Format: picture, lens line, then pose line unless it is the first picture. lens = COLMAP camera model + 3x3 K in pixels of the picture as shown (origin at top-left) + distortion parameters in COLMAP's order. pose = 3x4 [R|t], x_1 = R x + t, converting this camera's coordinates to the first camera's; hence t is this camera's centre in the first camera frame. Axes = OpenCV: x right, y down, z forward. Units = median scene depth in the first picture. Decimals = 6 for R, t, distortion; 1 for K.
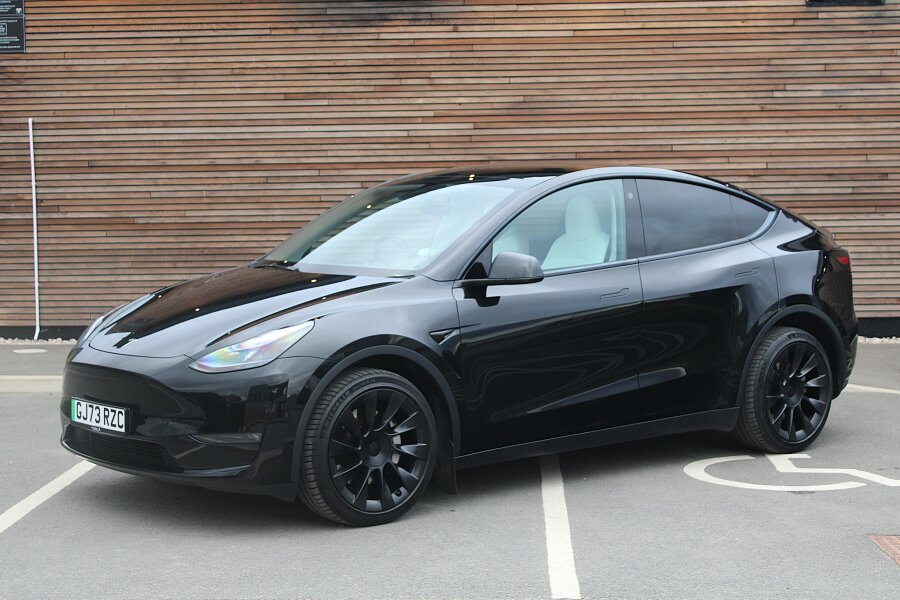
lens RADIAL K [[1734.9, 0, 450.0], [0, 1734.9, 300.0], [0, 0, 1]] dist [-0.018434, 0.307877]
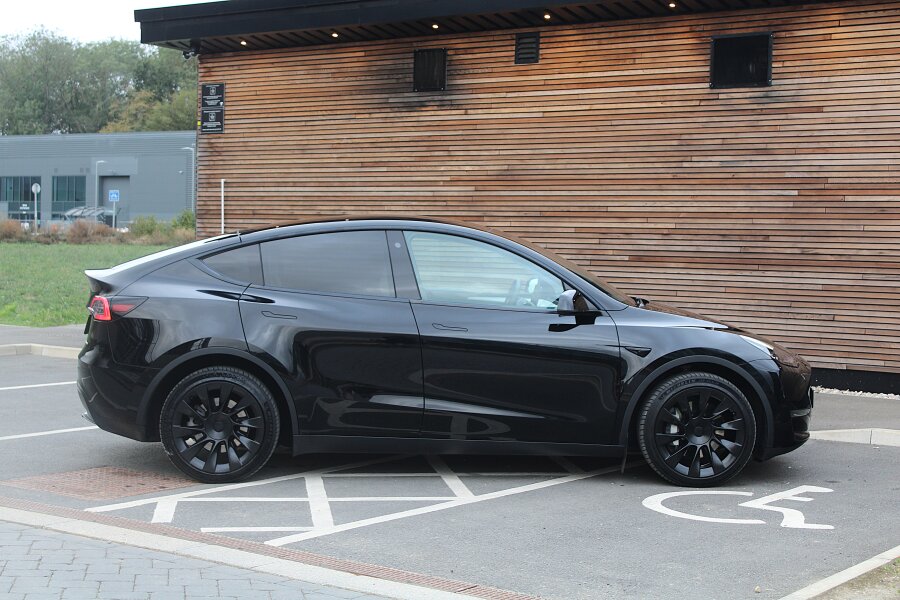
lens RADIAL K [[1613.6, 0, 445.3], [0, 1613.6, 285.8], [0, 0, 1]] dist [0.008367, 0.149201]
pose [[0.818423, 0.047714, -0.572632, 0.671105], [-0.072625, 0.997144, -0.020712, -0.003869], [0.570009, 0.058538, 0.819551, 0.029320]]
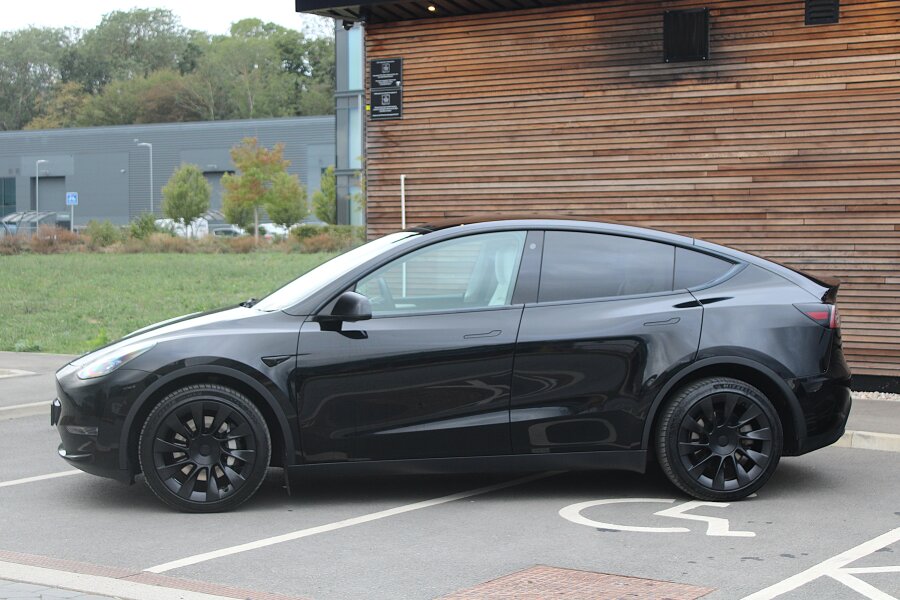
lens RADIAL K [[1734.9, 0, 450.0], [0, 1734.9, 300.0], [0, 0, 1]] dist [-0.018434, 0.307877]
pose [[0.842084, 0.031468, -0.538428, 0.418328], [-0.047116, 0.998772, -0.015316, -0.004634], [0.537285, 0.038266, 0.842532, 0.039322]]
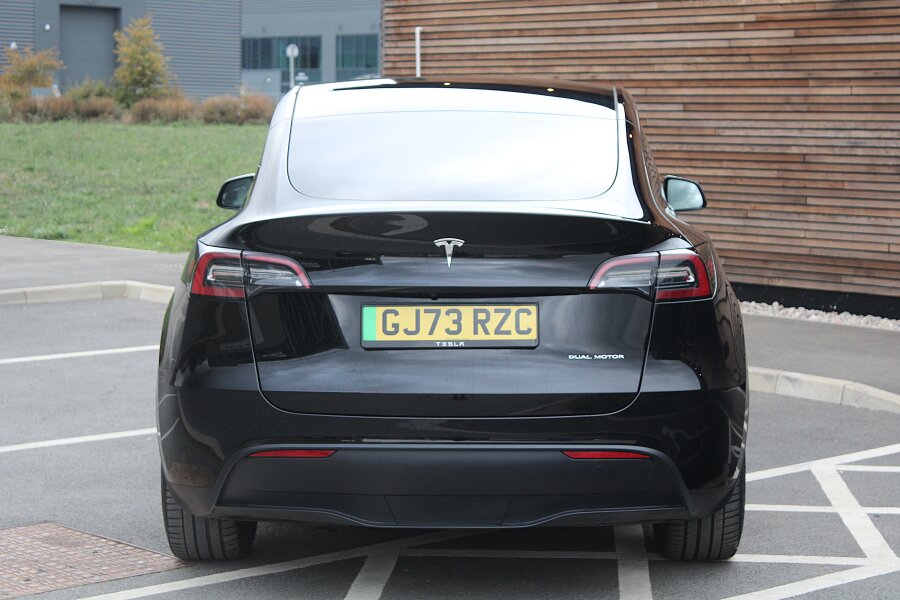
lens RADIAL K [[2126.7, 0, 450.0], [0, 2126.7, 300.0], [0, 0, 1]] dist [0.063980, 0.181431]
pose [[0.689530, 0.085797, -0.719158, 0.599298], [-0.070550, 0.996193, 0.051204, -0.020004], [0.720813, 0.015430, 0.692958, 0.234147]]
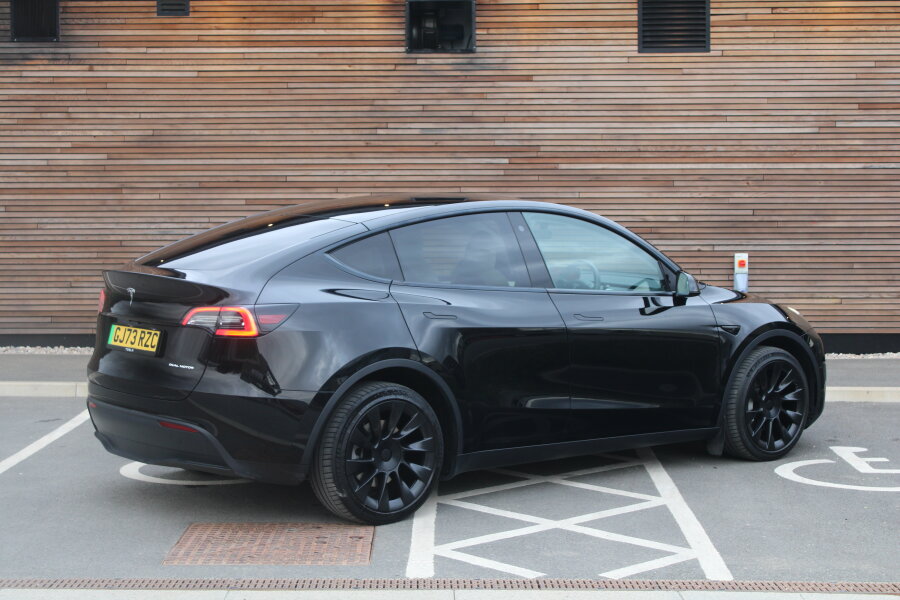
lens RADIAL K [[1613.6, 0, 445.3], [0, 1613.6, 285.8], [0, 0, 1]] dist [0.008367, 0.149201]
pose [[0.999471, 0.010341, 0.030832, 0.197109], [-0.009721, 0.999749, -0.020176, 0.000376], [-0.031033, 0.019866, 0.999321, -0.030133]]
